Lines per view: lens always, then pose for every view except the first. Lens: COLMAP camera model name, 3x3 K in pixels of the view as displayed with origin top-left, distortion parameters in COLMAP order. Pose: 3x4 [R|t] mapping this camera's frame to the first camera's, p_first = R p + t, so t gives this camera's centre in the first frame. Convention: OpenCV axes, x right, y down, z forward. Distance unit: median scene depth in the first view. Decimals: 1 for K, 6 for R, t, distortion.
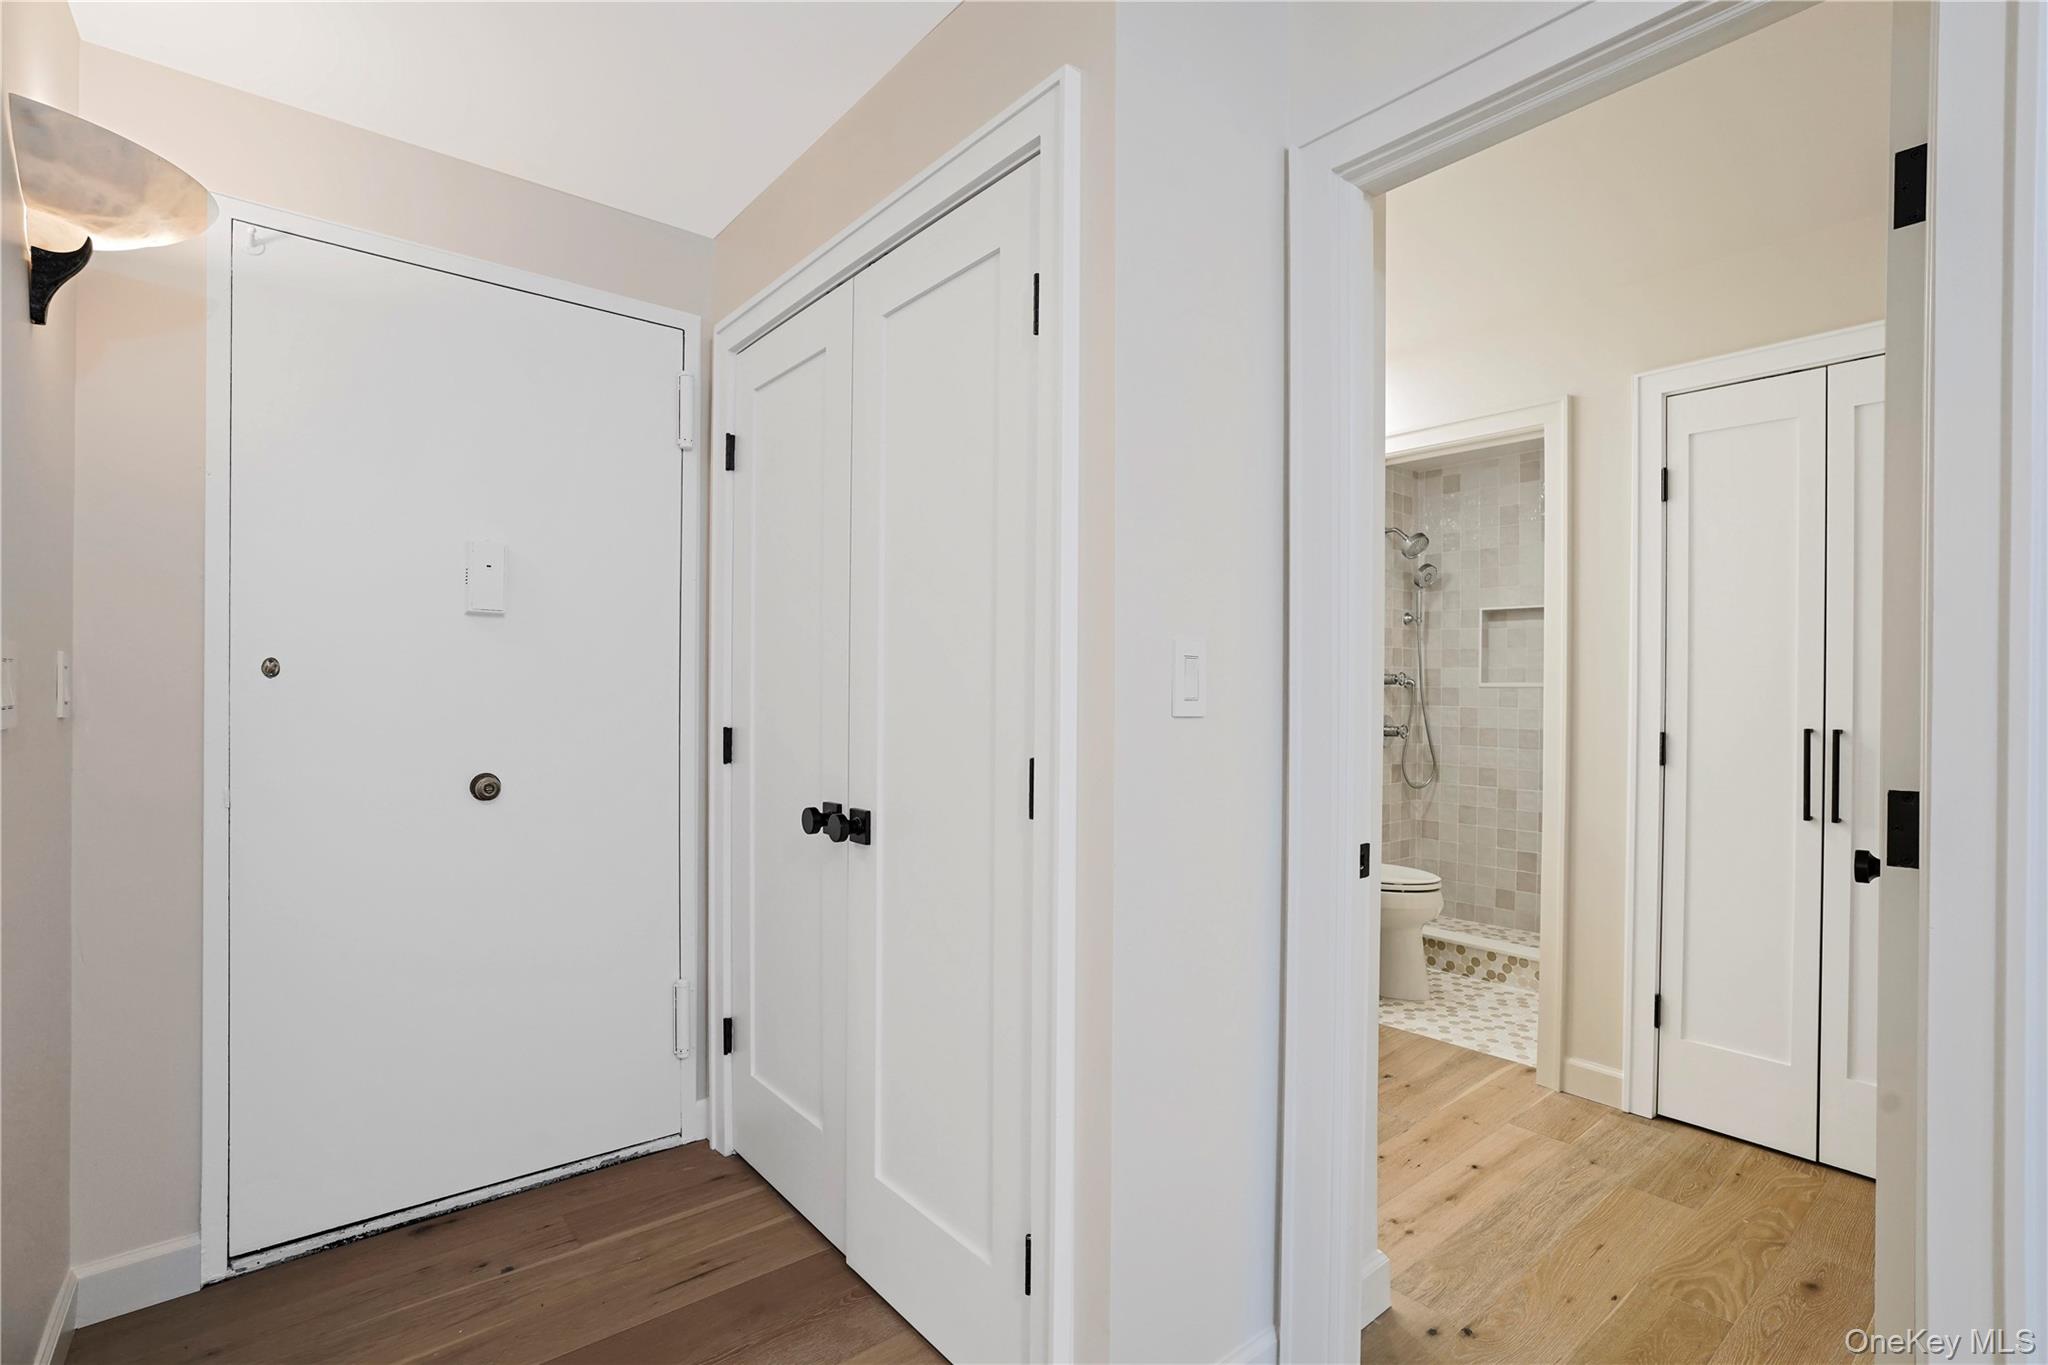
lens RADIAL K [[948.2, 0, 1036.6], [0, 948.2, 687.9], [0, 0, 1]] dist [-0.061183, 0.029252]
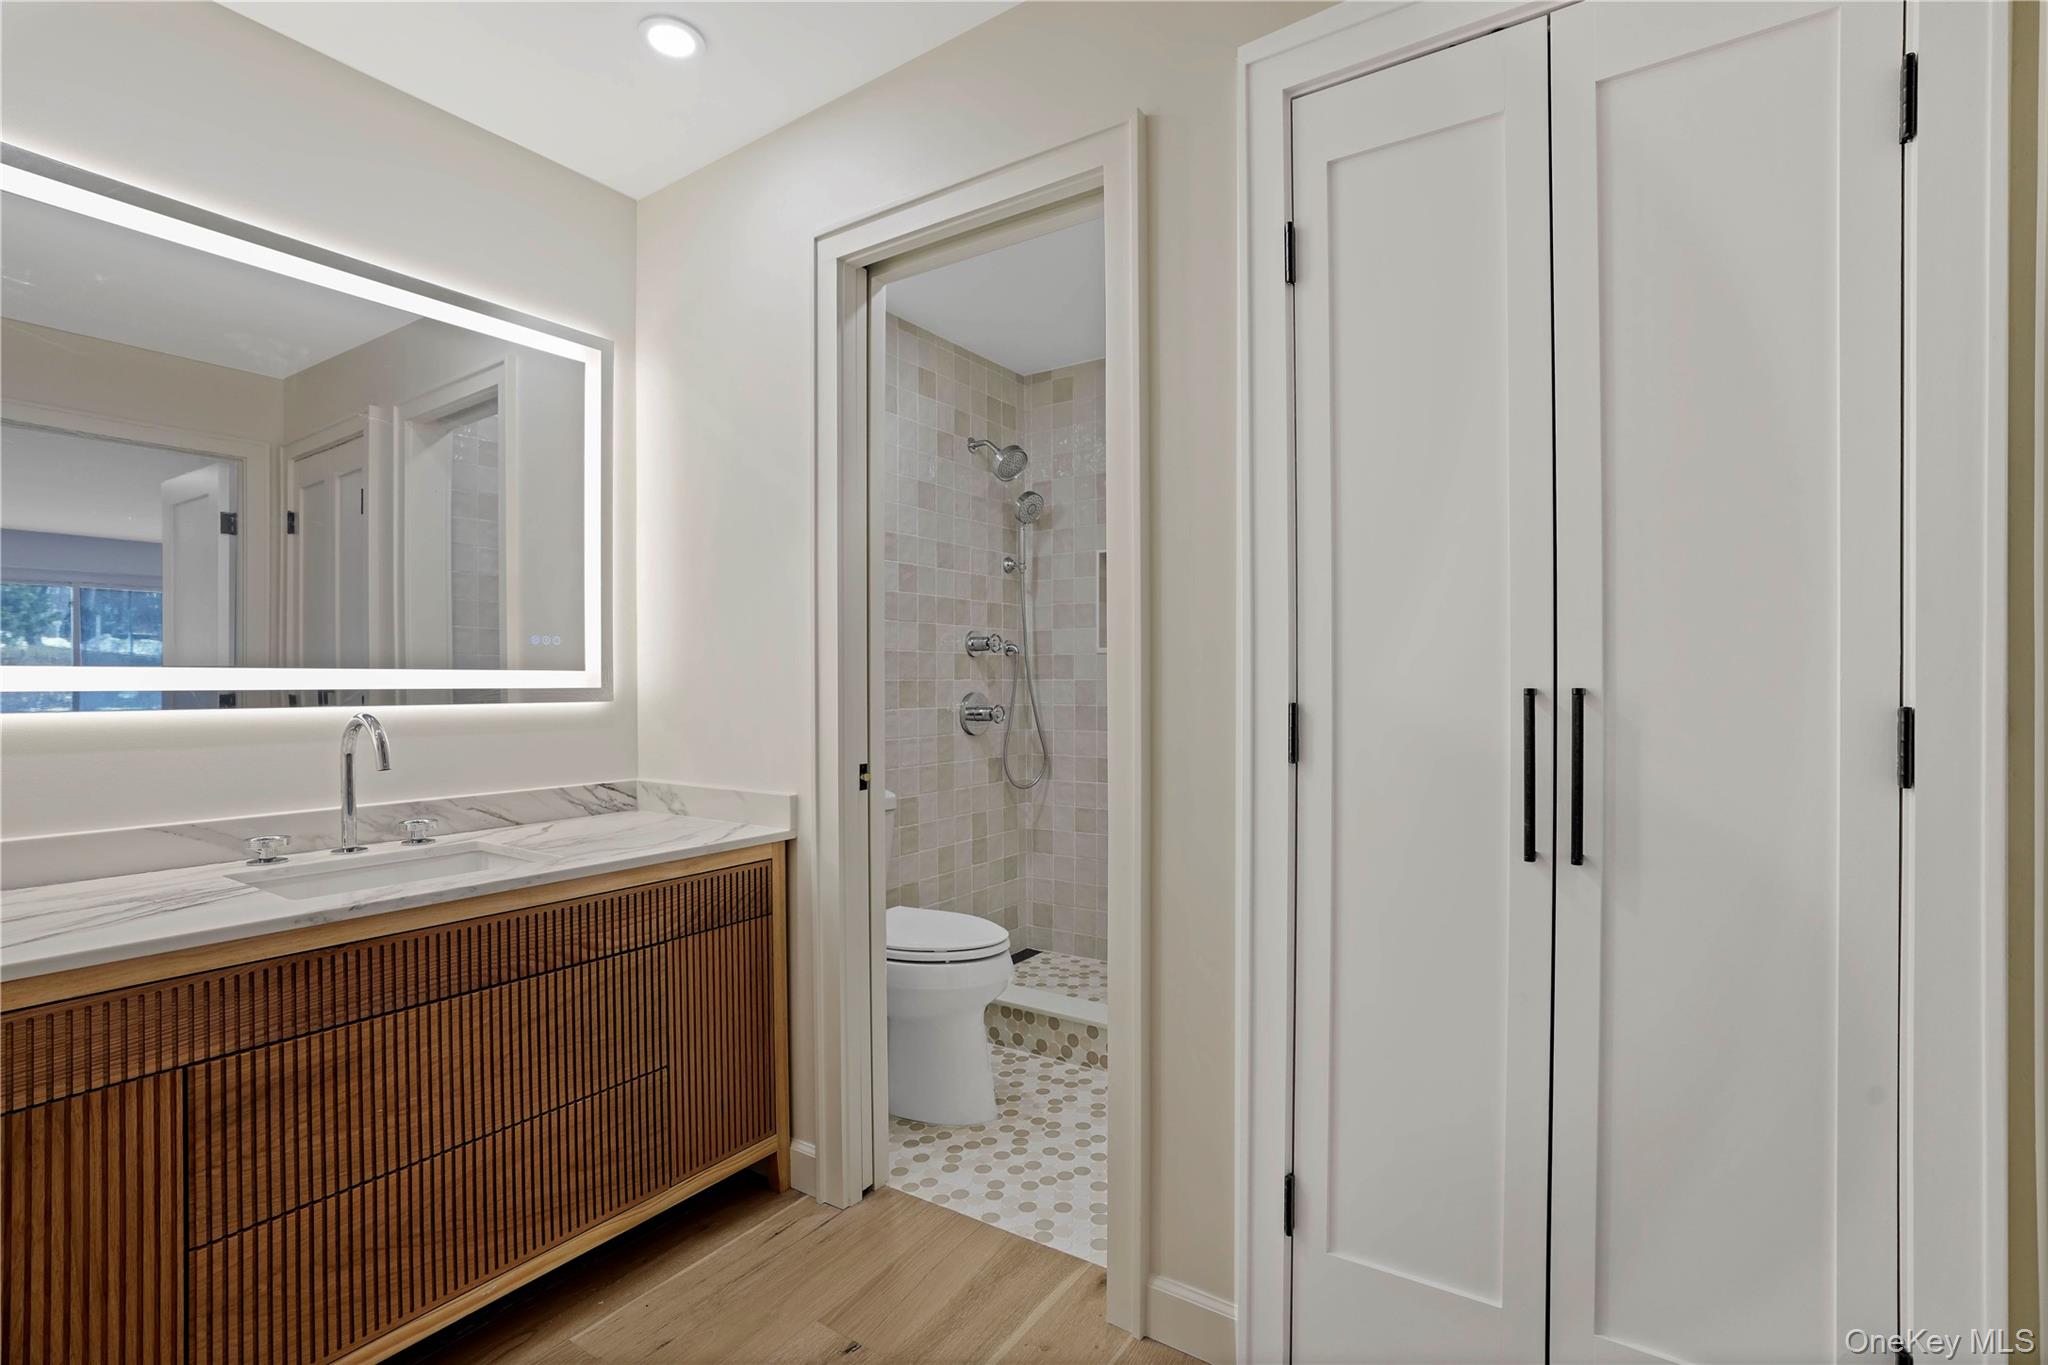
lens RADIAL K [[948.2, 0, 1036.6], [0, 948.2, 687.9], [0, 0, 1]] dist [-0.061183, 0.029252]
pose [[0.954761, -0.017345, 0.296868, 0.242903], [0.013899, 0.999809, 0.013715, 0.019615], [-0.297049, -0.008969, 0.954820, 0.340959]]
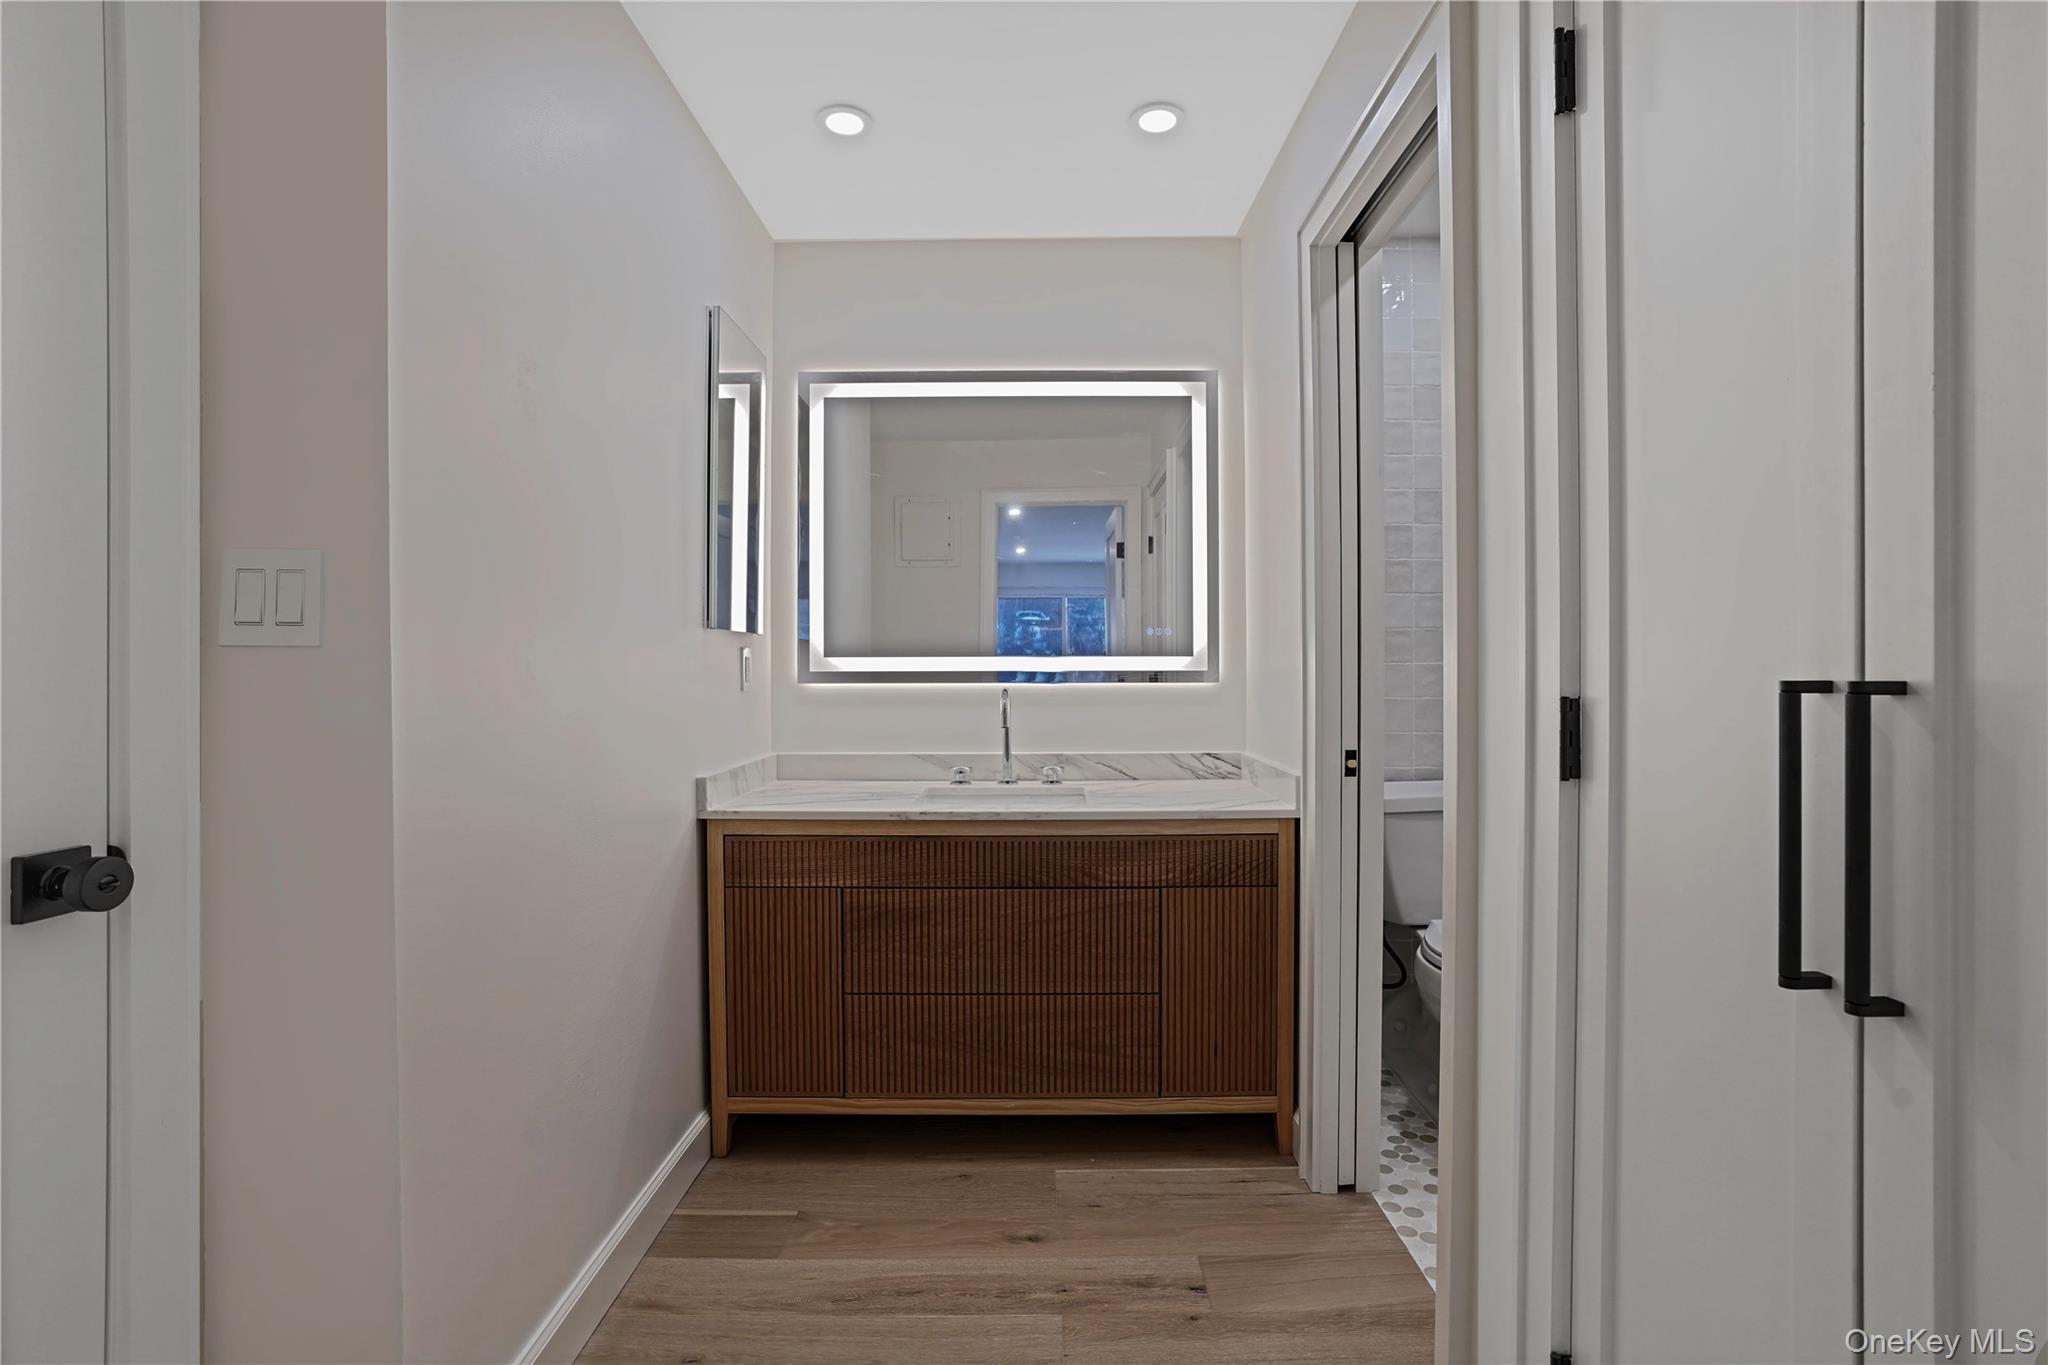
lens RADIAL K [[955.8, 0, 1037.0], [0, 955.8, 671.5], [0, 0, 1]] dist [-0.054911, 0.030507]
pose [[0.773449, -0.011277, -0.633759, 0.502096], [0.014335, 0.999897, -0.000297, 0.022825], [0.633697, -0.008855, 0.773531, 0.364264]]
